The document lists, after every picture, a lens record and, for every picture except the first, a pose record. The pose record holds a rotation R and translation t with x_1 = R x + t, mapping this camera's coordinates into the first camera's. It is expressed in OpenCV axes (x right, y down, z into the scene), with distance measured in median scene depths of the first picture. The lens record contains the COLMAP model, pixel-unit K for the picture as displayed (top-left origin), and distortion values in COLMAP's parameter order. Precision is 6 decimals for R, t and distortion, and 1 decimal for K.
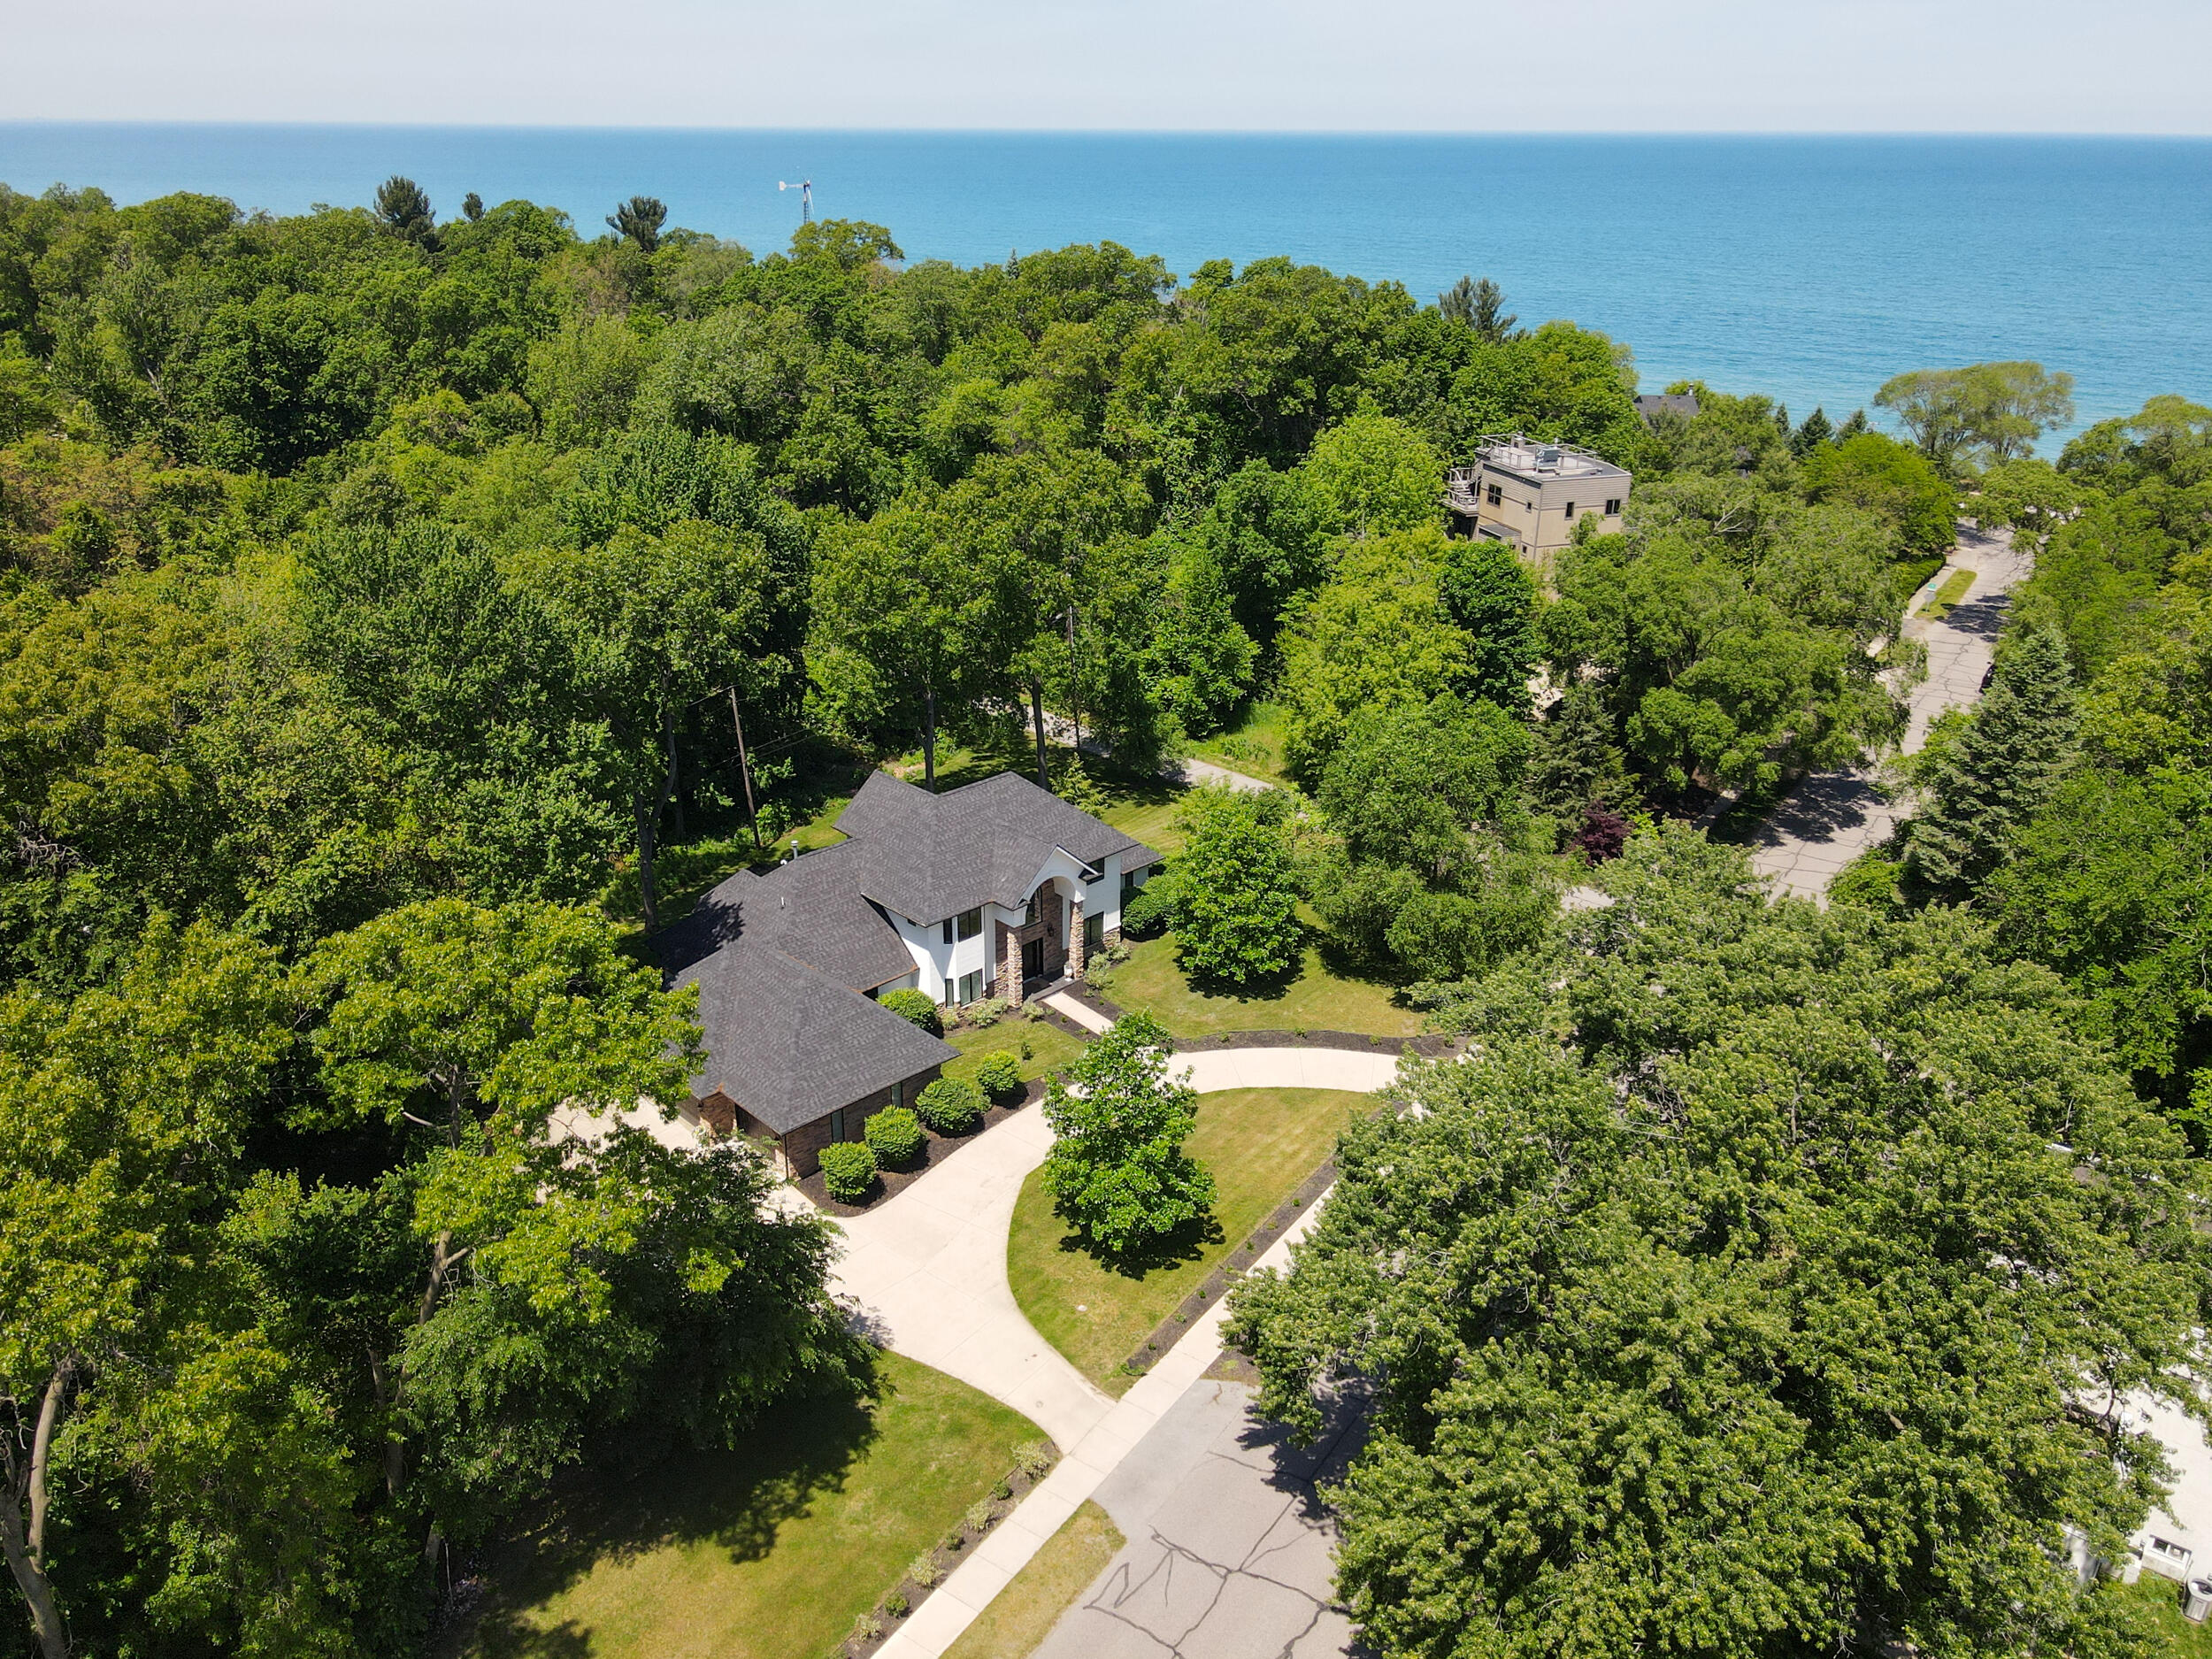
lens RADIAL K [[1634.8, 0, 1106.0], [0, 1634.8, 829.5], [0, 0, 1]] dist [-0.012278, 0.009819]
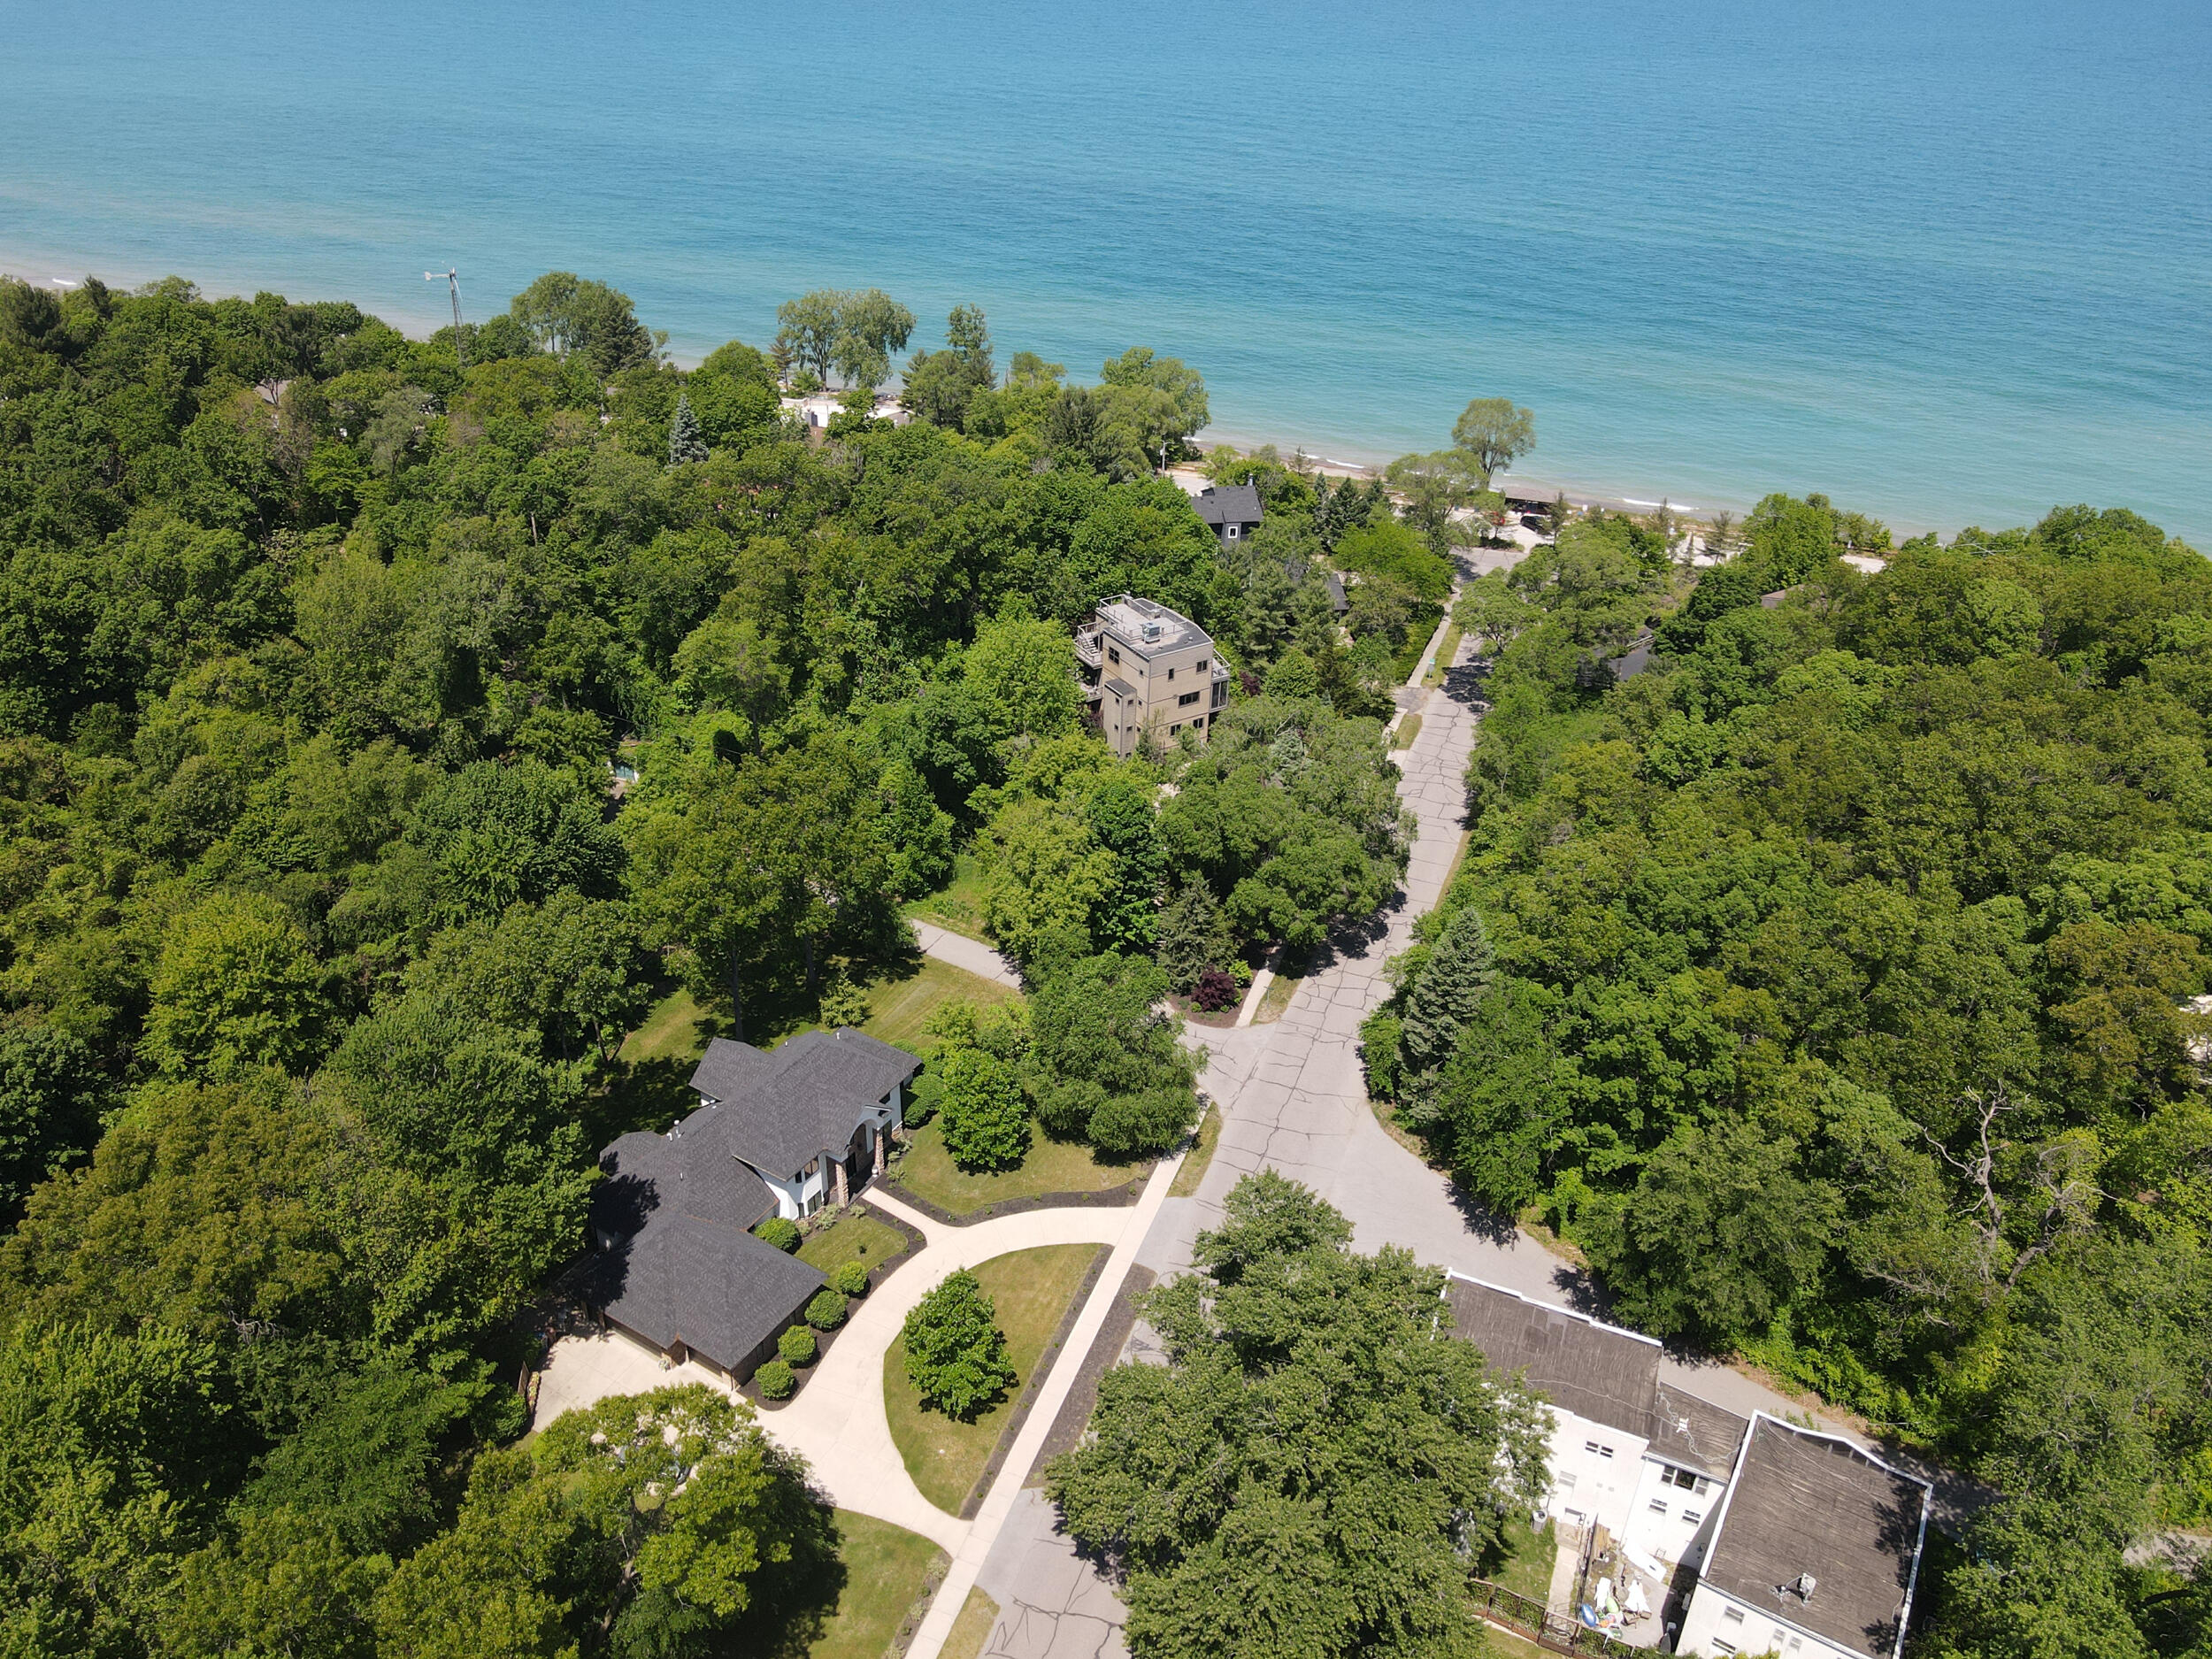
lens RADIAL K [[1560.6, 0, 1106.0], [0, 1560.6, 829.5], [0, 0, 1]] dist [0.001924, 0.006846]
pose [[0.969342, -0.109126, 0.220153, -0.098667], [0.082883, 0.988672, 0.125130, -0.380768], [-0.231314, -0.103047, 0.967406, -0.373368]]
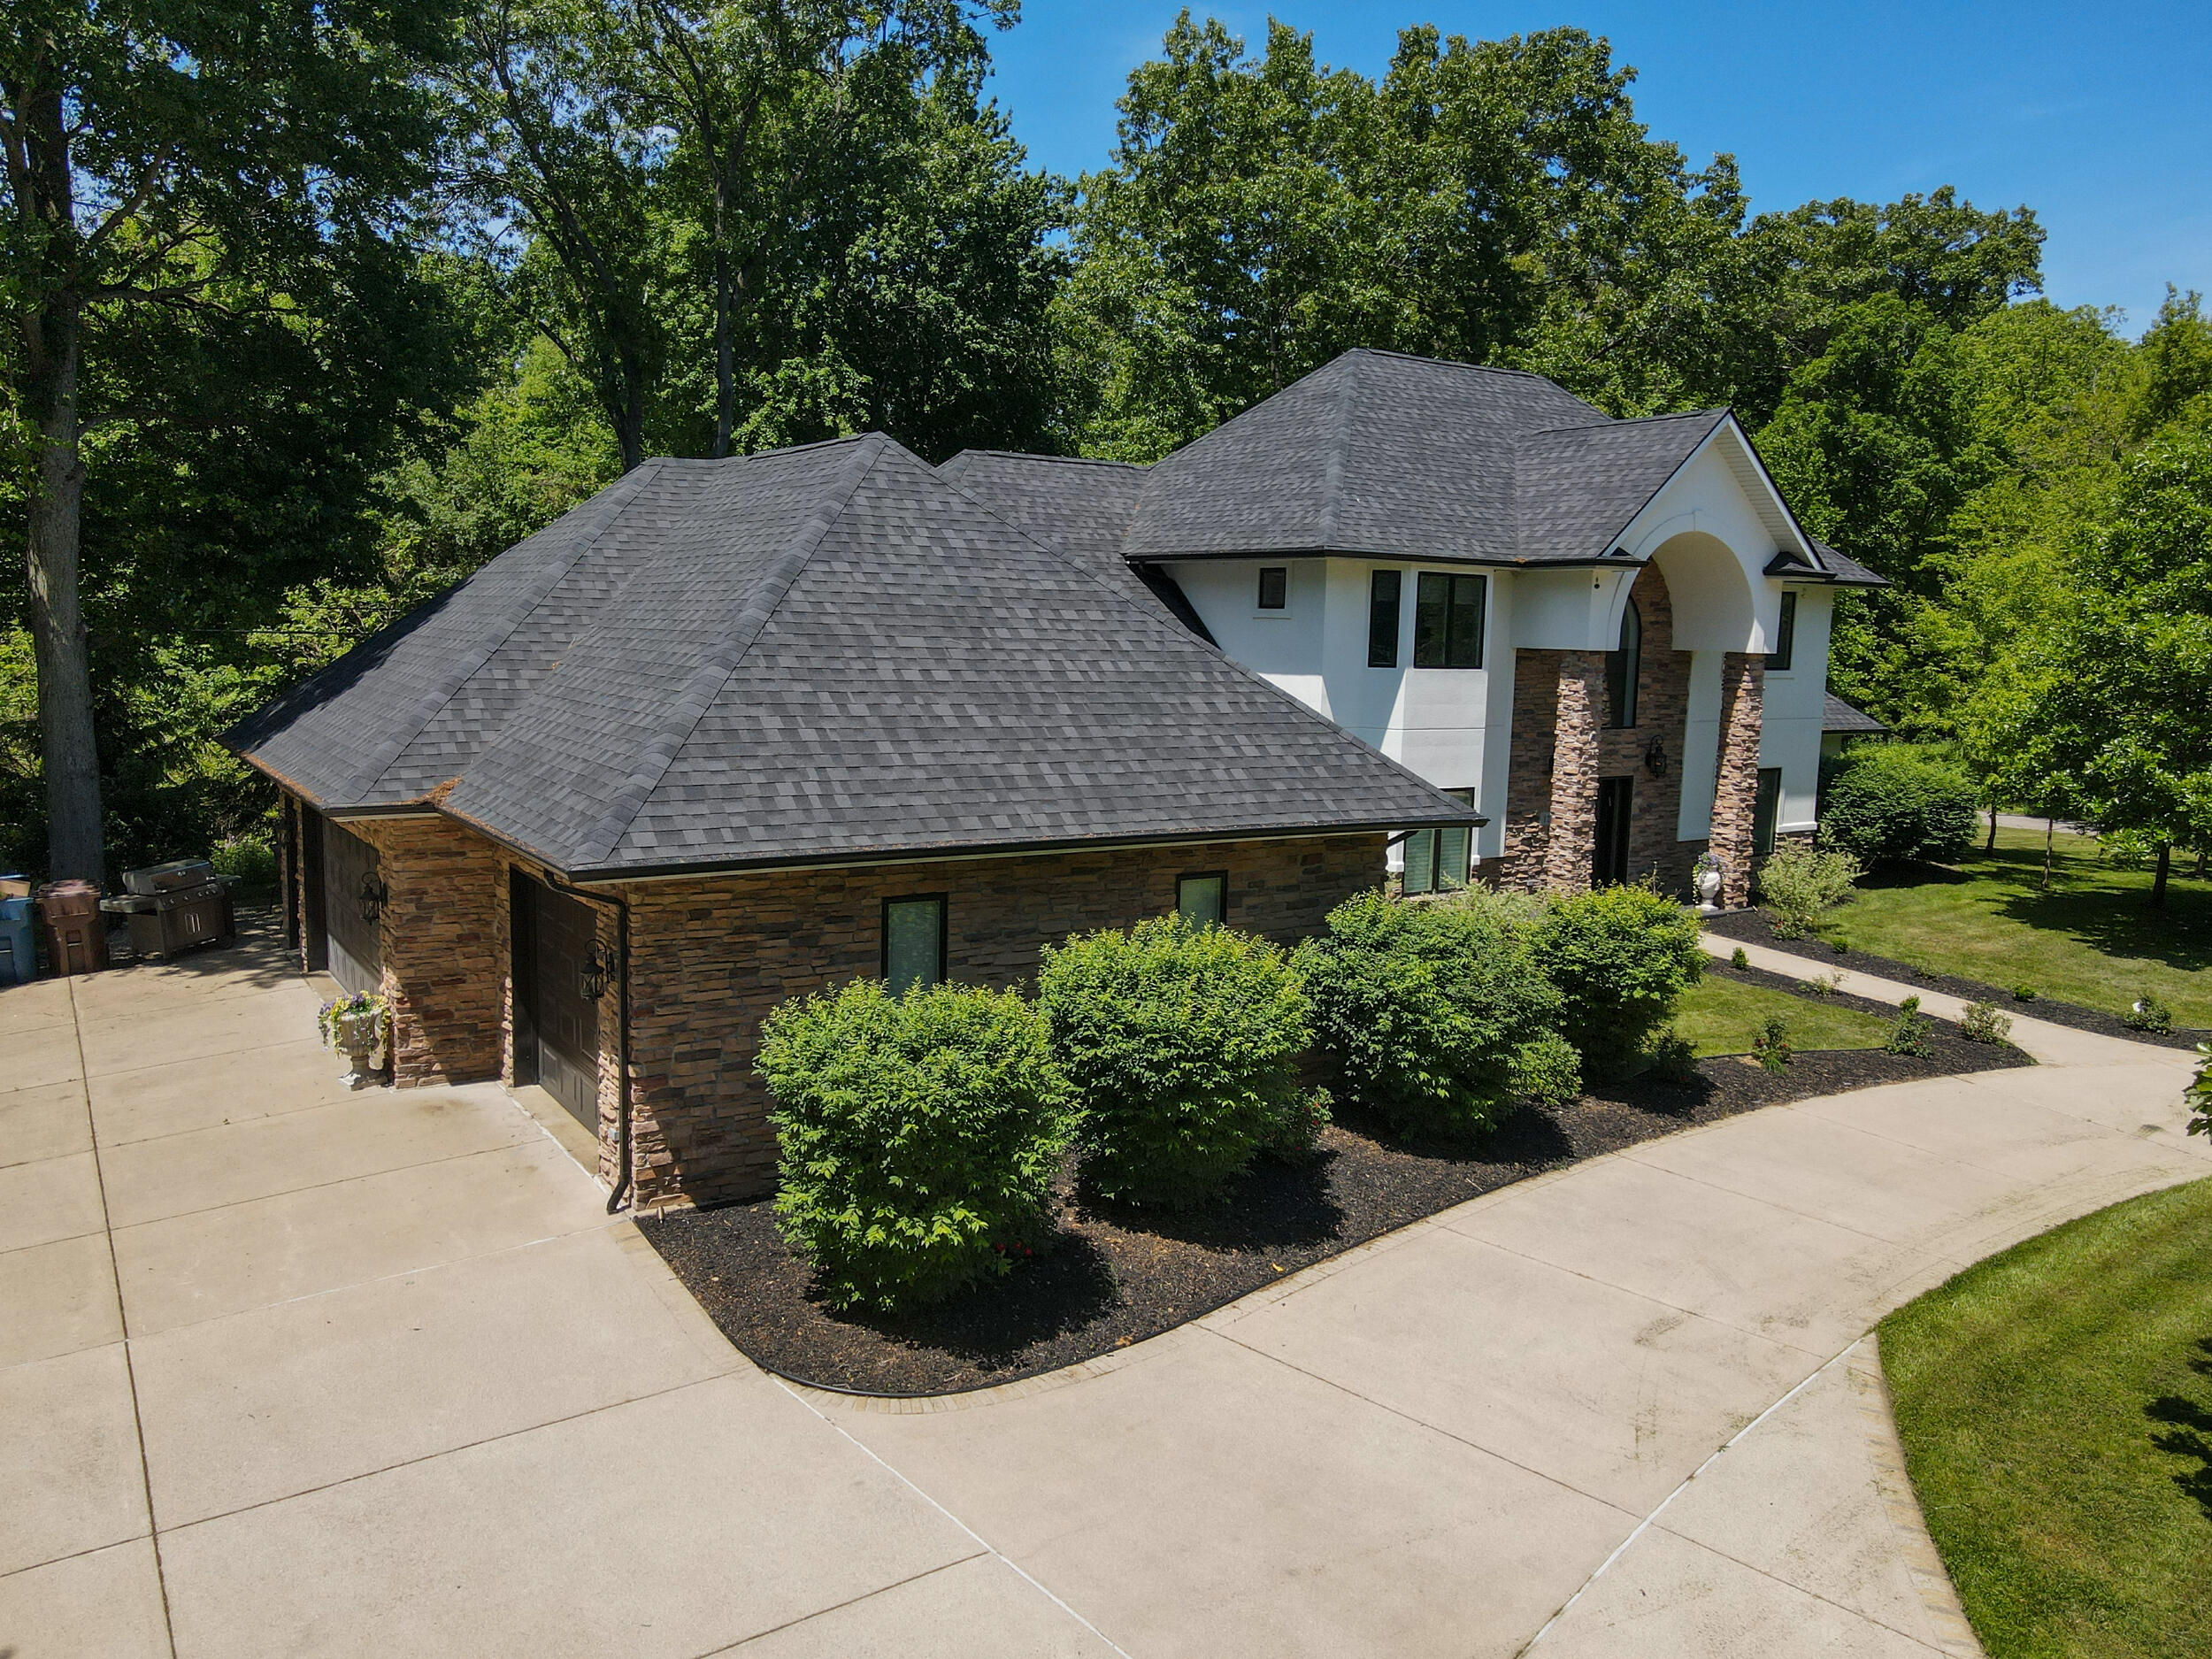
lens RADIAL K [[1634.8, 0, 1106.0], [0, 1634.8, 829.5], [0, 0, 1]] dist [-0.012278, 0.009819]
pose [[0.979646, 0.014940, -0.200177, -0.081591], [-0.068523, 0.962213, -0.263535, 0.180050], [0.188675, 0.271888, 0.943652, 0.666767]]
